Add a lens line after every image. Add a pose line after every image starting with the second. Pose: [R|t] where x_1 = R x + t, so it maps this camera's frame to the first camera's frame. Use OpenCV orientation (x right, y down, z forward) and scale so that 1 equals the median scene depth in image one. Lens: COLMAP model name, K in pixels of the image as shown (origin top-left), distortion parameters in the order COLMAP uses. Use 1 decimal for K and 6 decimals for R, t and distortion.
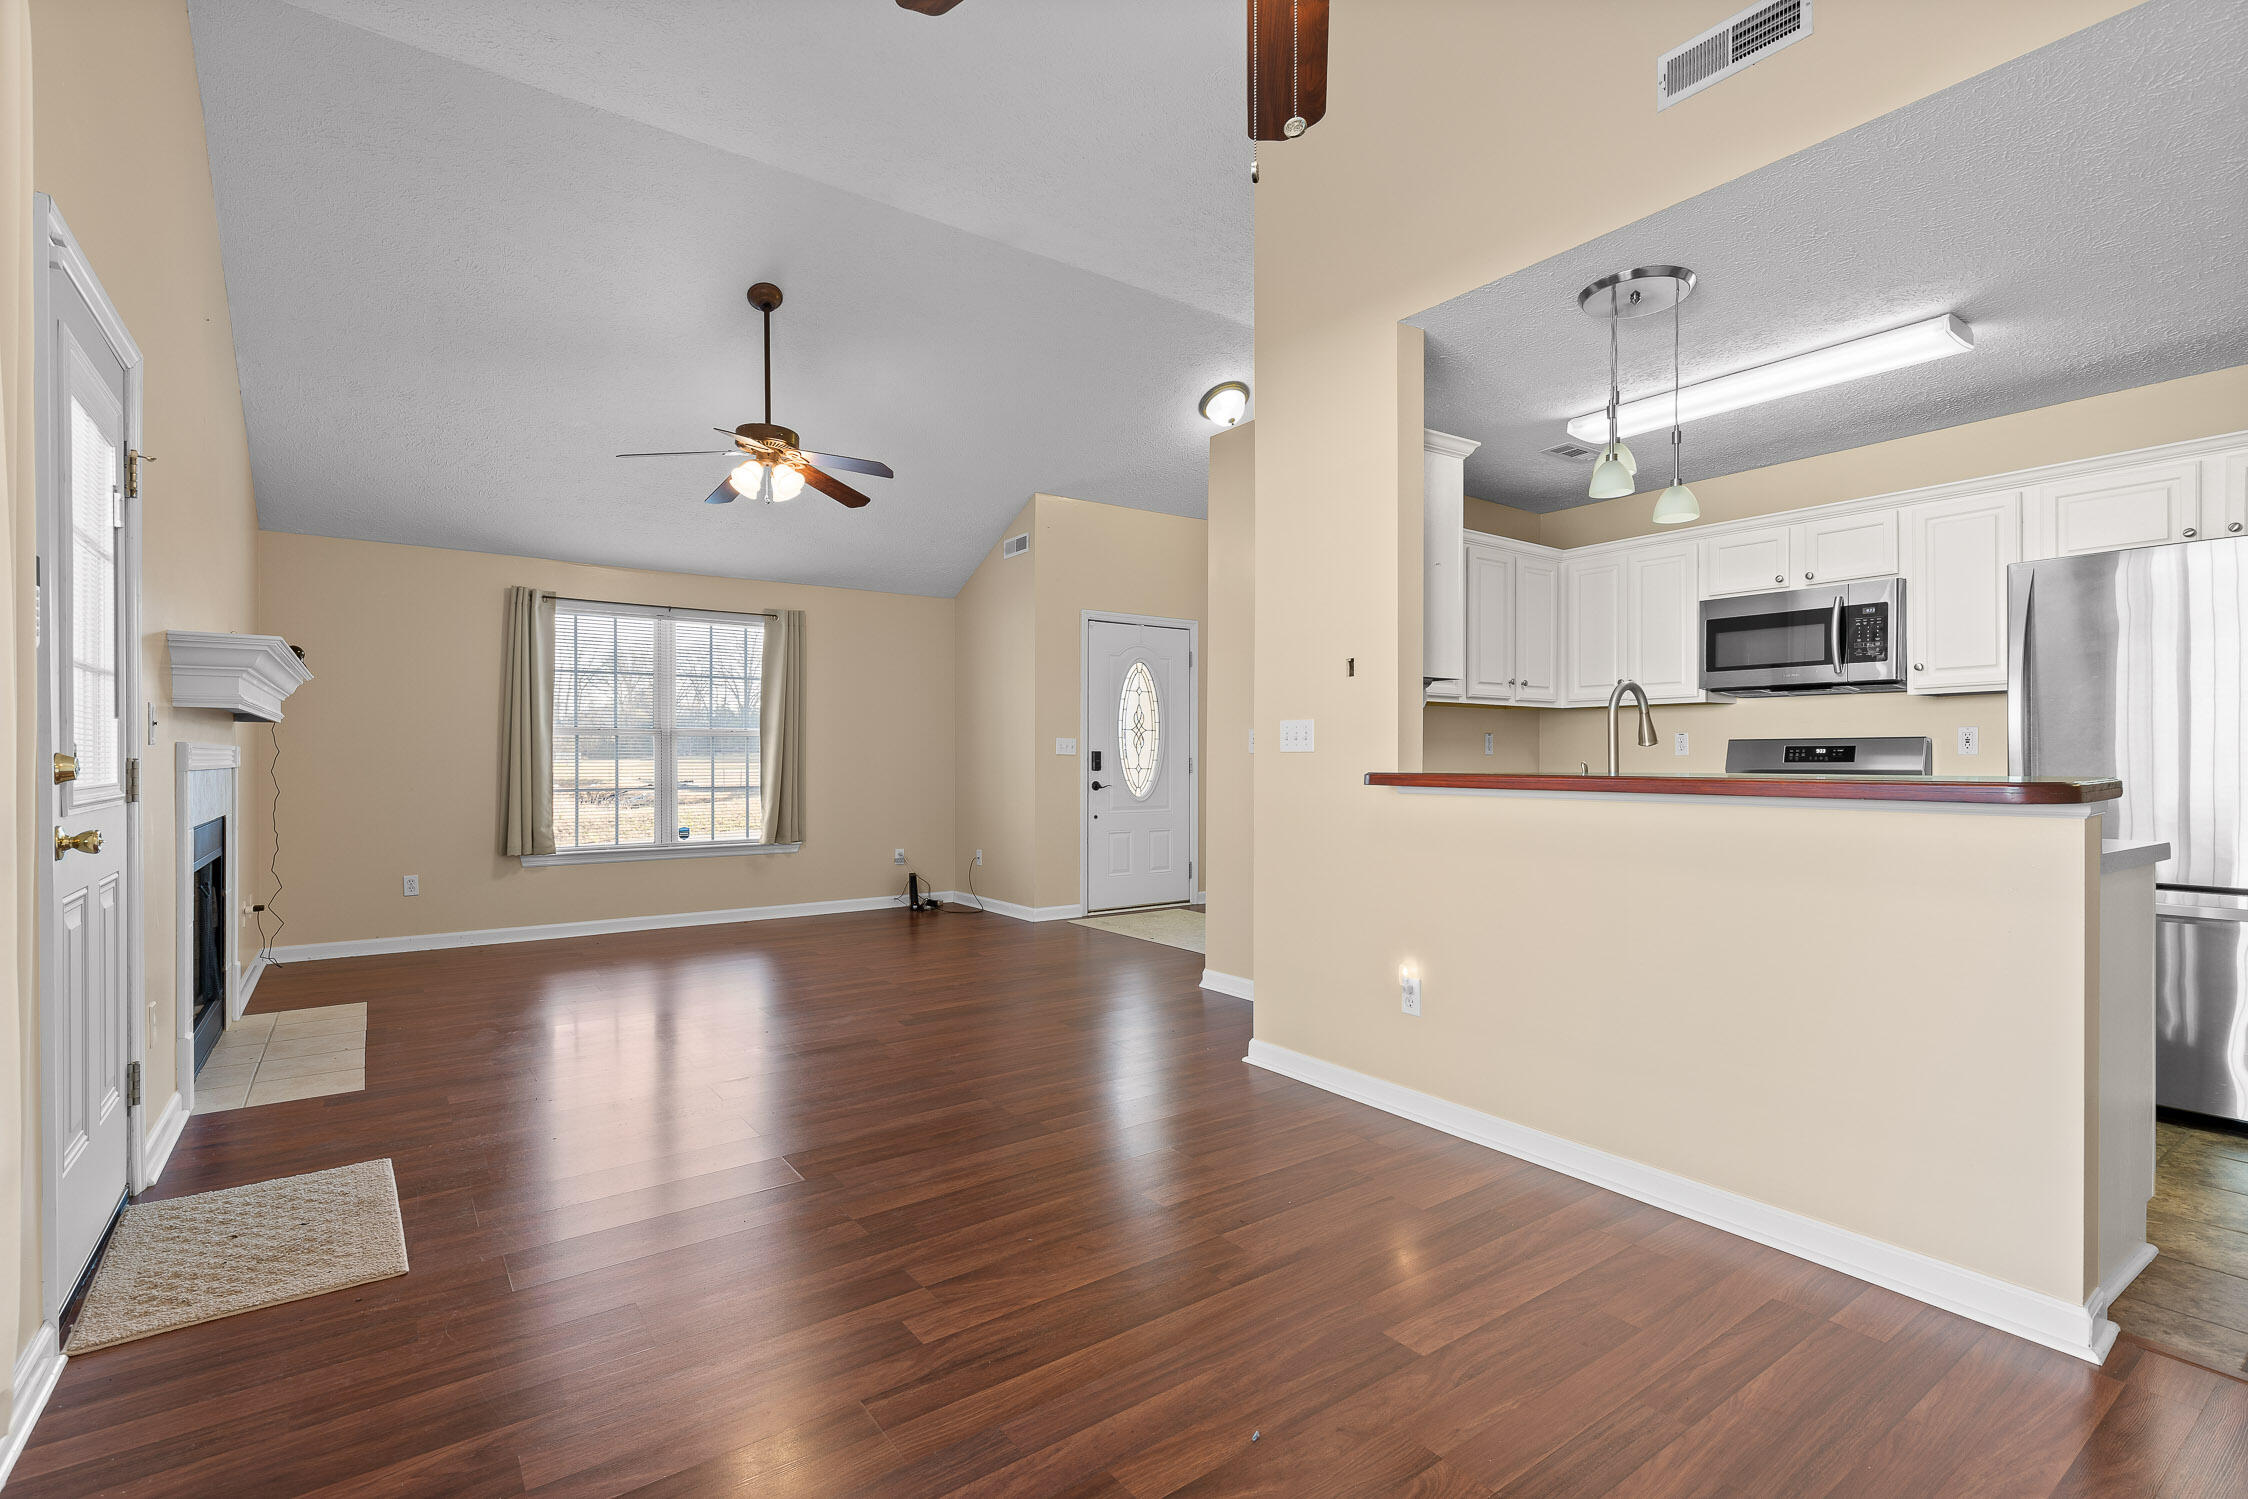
lens RADIAL K [[1043.1, 0, 1131.1], [0, 1043.1, 761.6], [0, 0, 1]] dist [-0.000969, -0.000299]
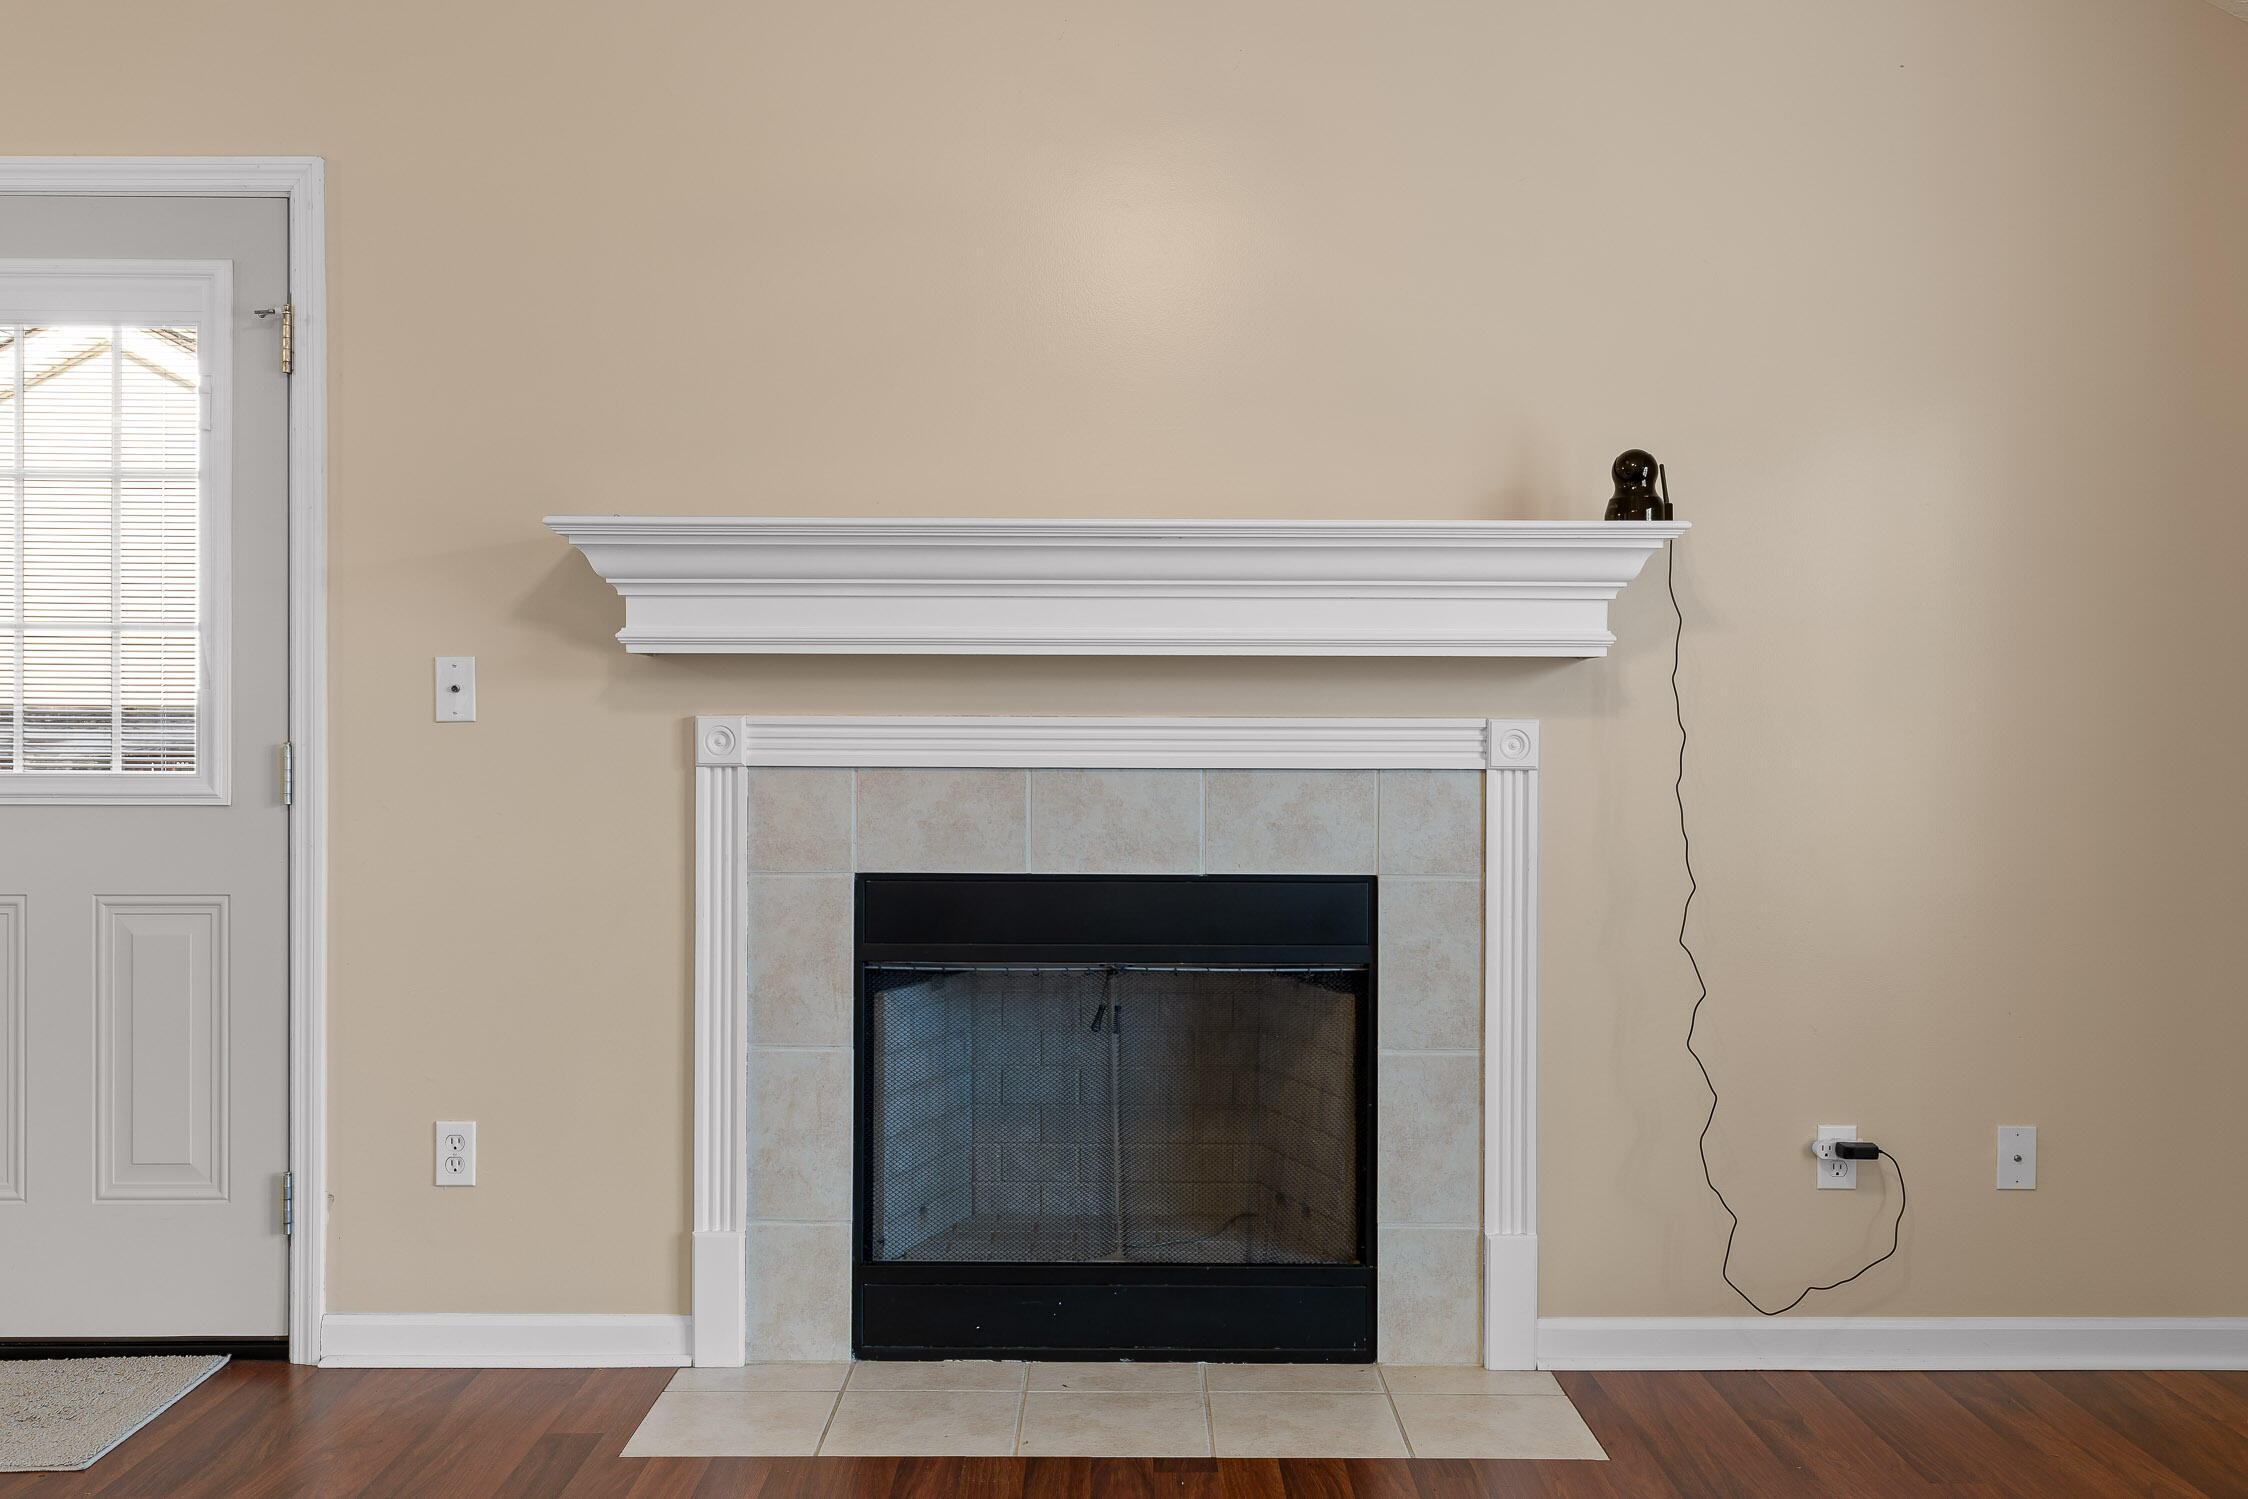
lens RADIAL K [[1999.9, 0, 1122.7], [0, 1999.9, 746.0], [0, 0, 1]] dist [0.011177, -0.013116]
pose [[-0.586120, 0.003688, -0.810216, -0.071876], [-0.008630, 0.999904, 0.010795, -0.007022], [0.810178, 0.013319, -0.586032, 0.846206]]
